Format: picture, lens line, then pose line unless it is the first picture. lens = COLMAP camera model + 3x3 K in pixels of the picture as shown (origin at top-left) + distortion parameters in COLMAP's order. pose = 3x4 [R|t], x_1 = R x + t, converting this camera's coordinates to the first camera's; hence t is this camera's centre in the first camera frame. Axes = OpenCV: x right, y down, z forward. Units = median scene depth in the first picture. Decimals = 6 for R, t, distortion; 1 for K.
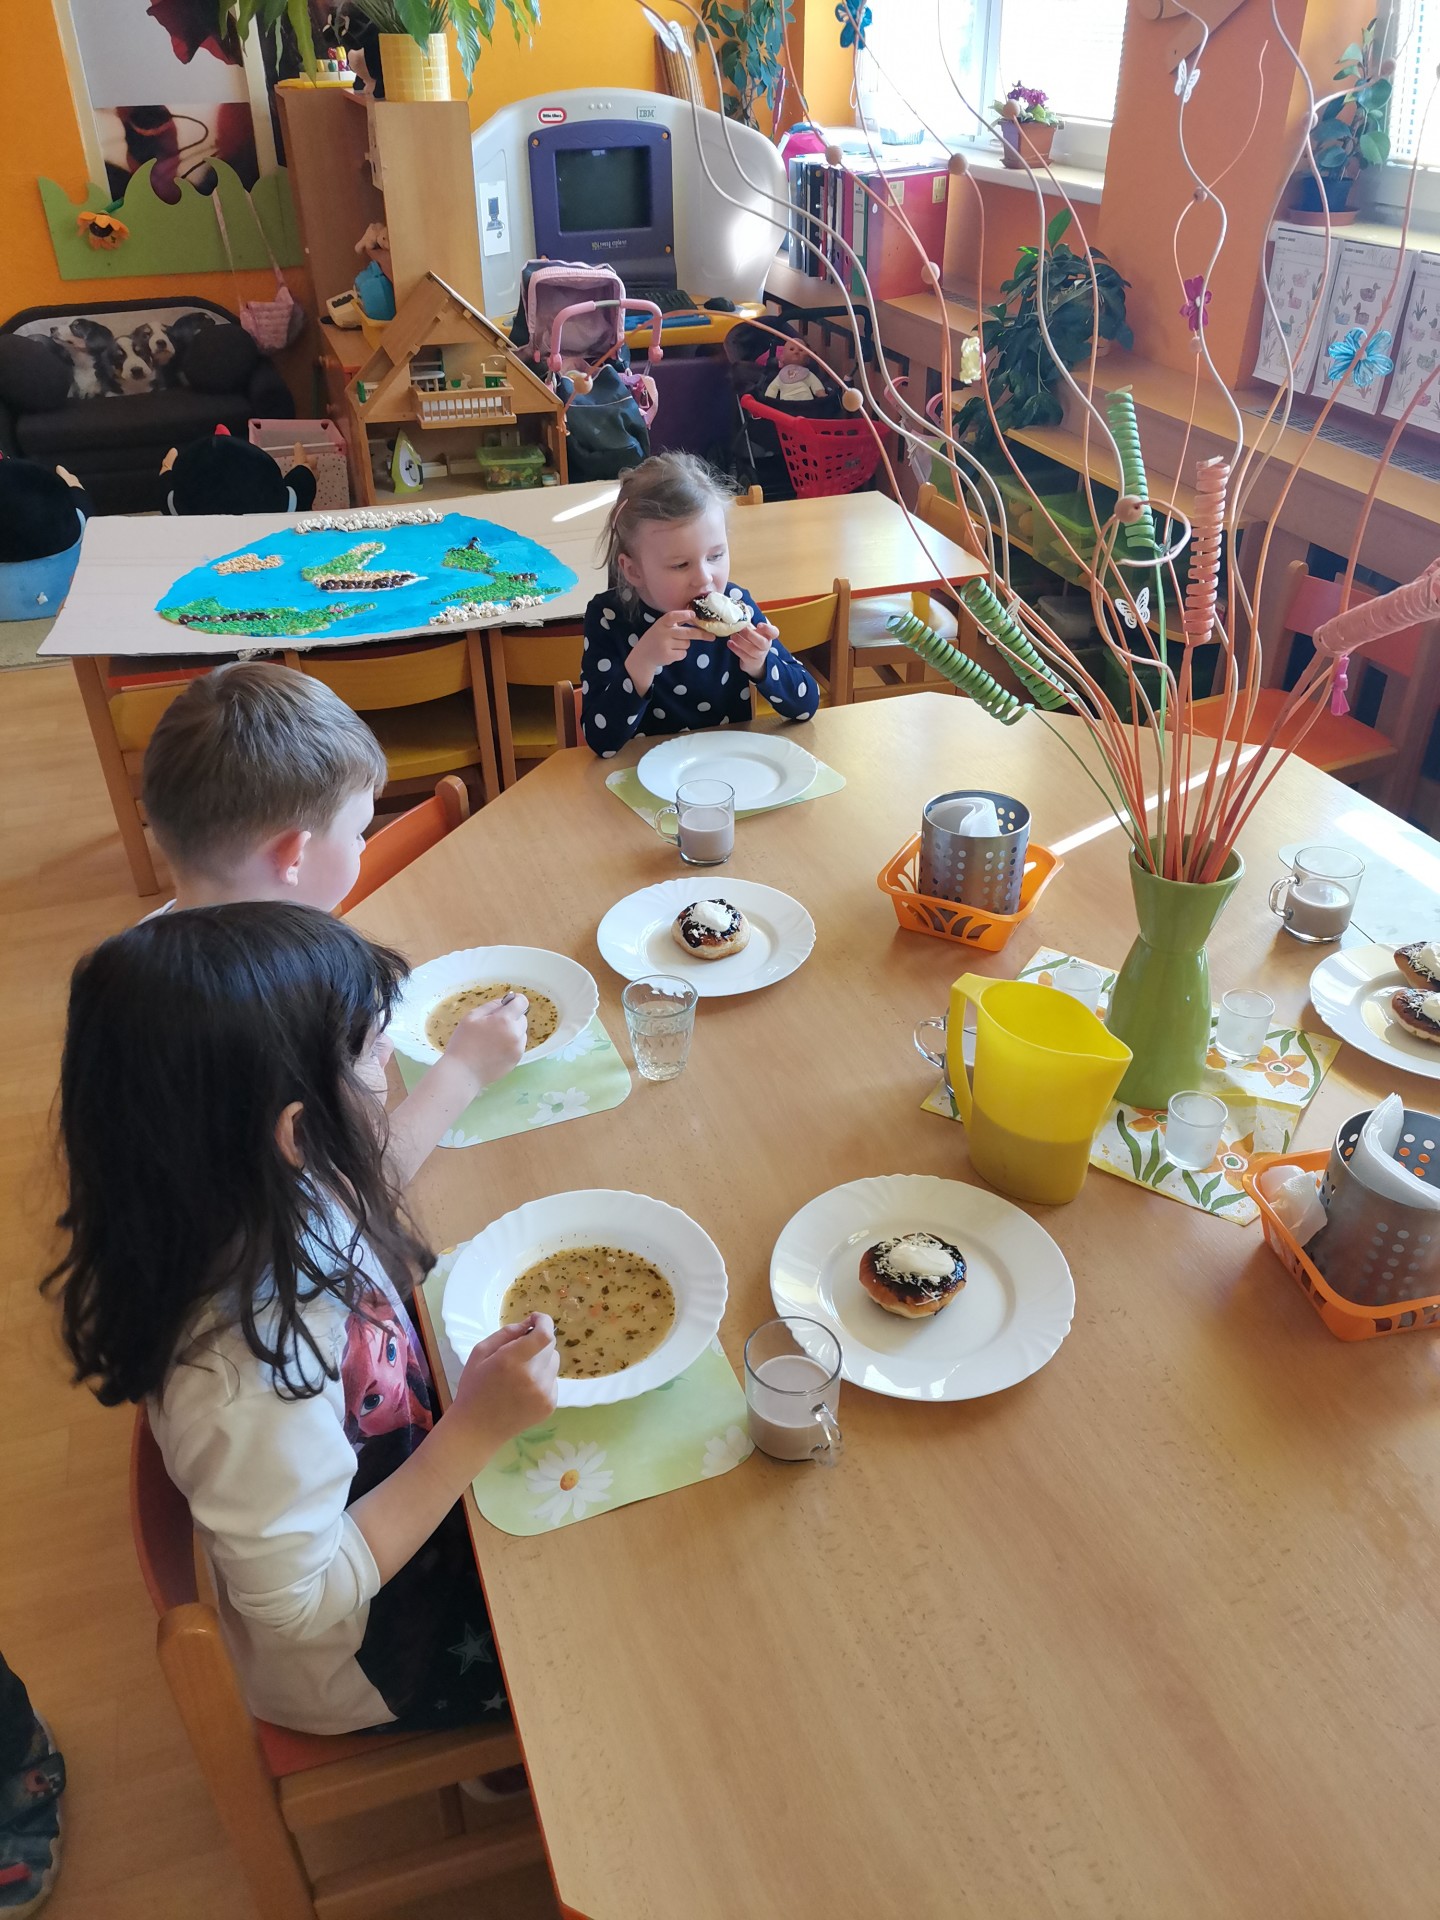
lens RADIAL K [[1412.8, 0, 720.2], [0, 1412.8, 963.3], [0, 0, 1]] dist [0.093579, -0.117954]
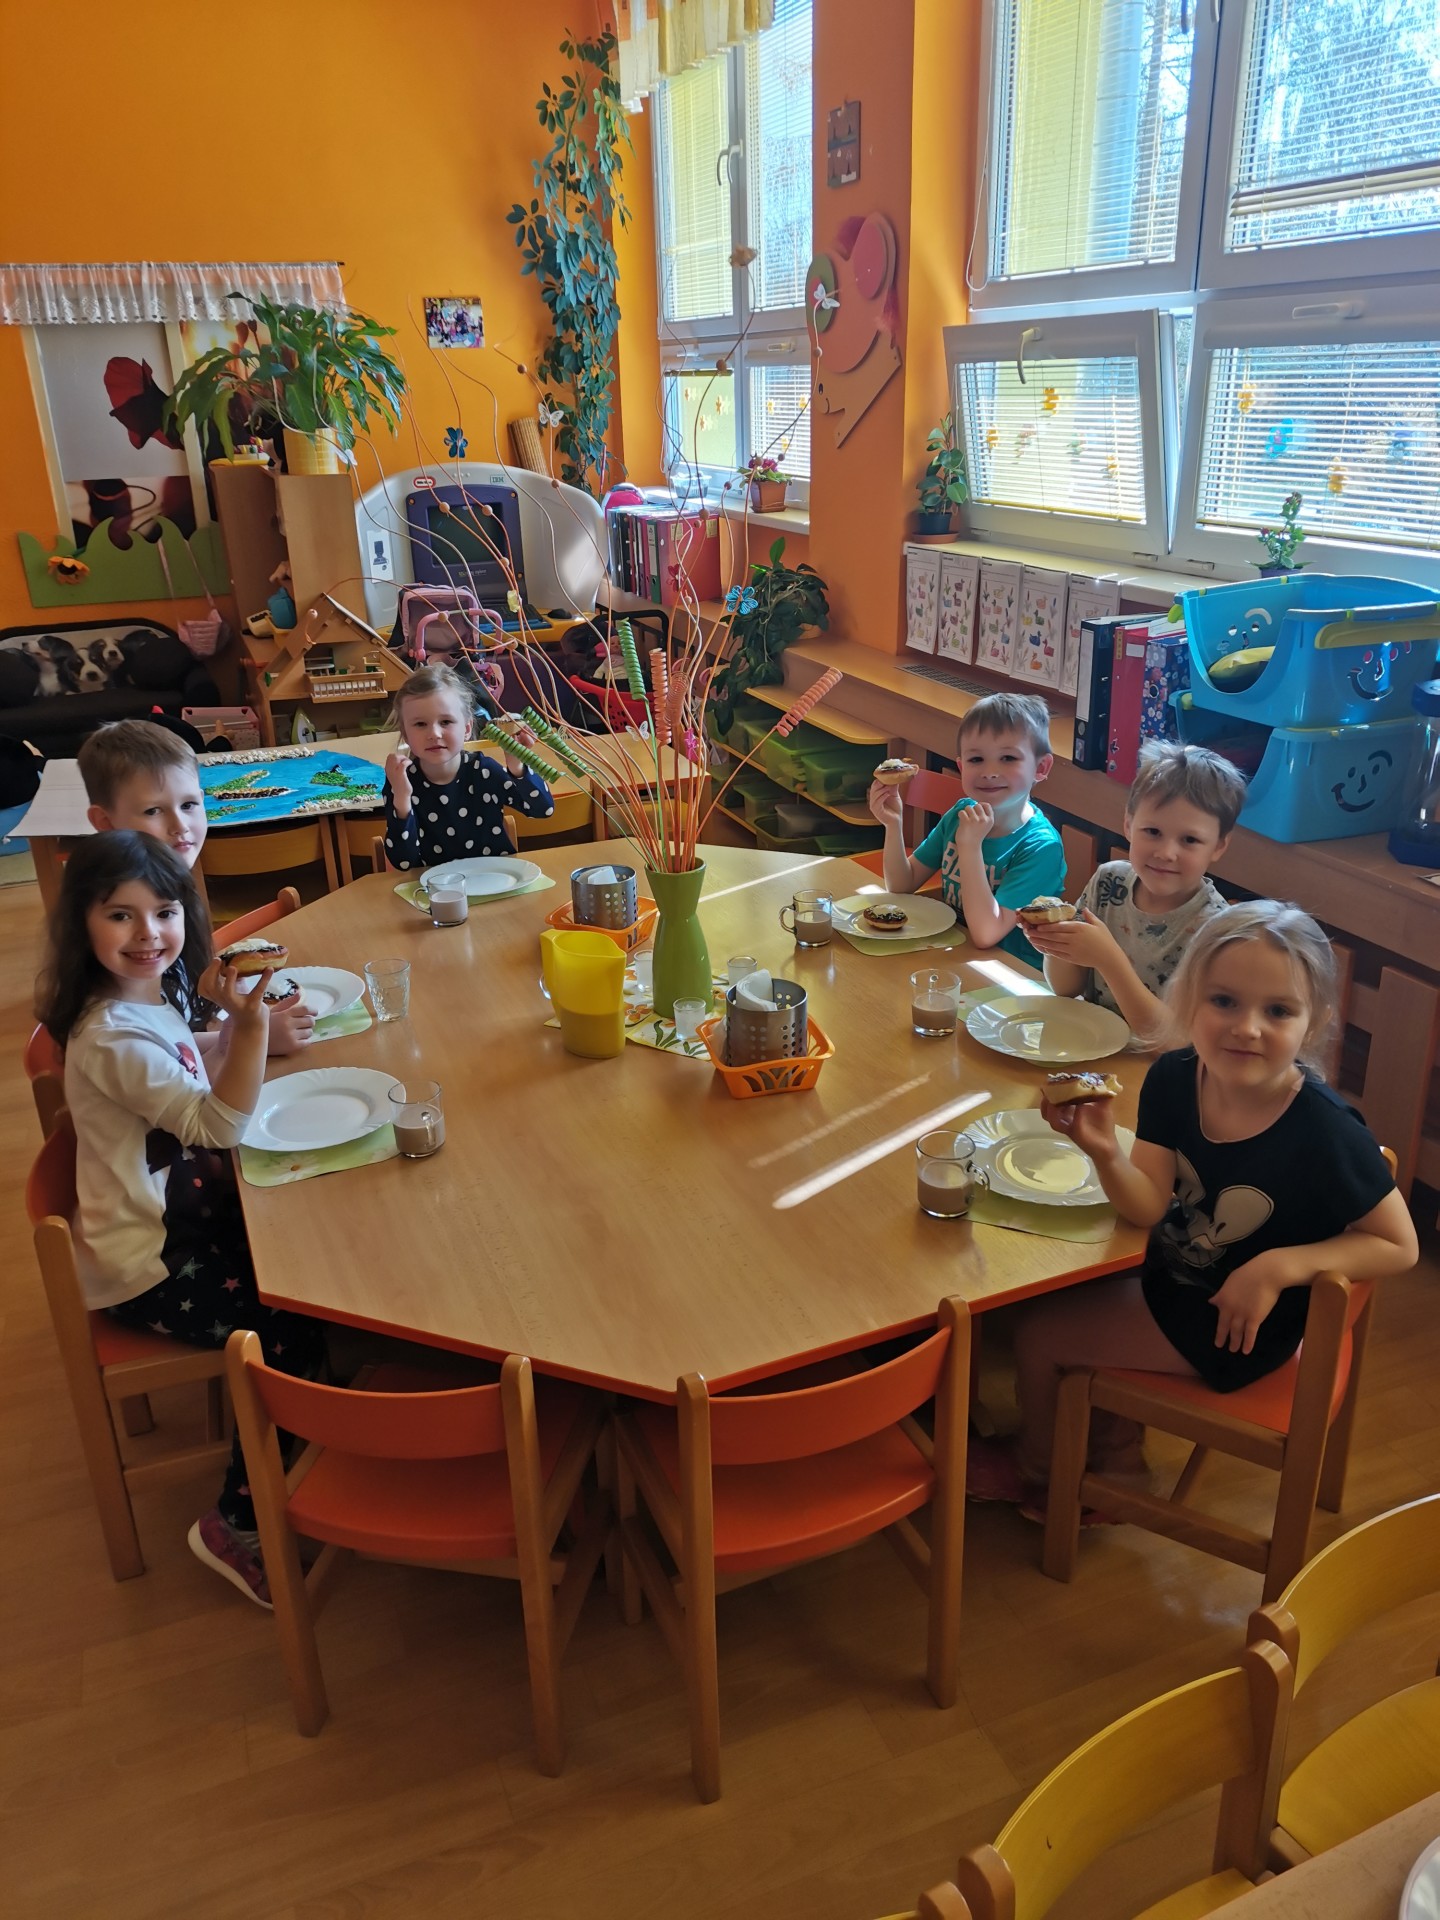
lens RADIAL K [[1411.6, 0, 720.4], [0, 1411.6, 963.8], [0, 0, 1]] dist [0.091349, -0.111976]
pose [[0.998555, -0.036006, 0.039903, 0.091295], [0.043248, 0.979088, -0.198789, 0.119203], [-0.031911, 0.200228, 0.979230, -0.209981]]
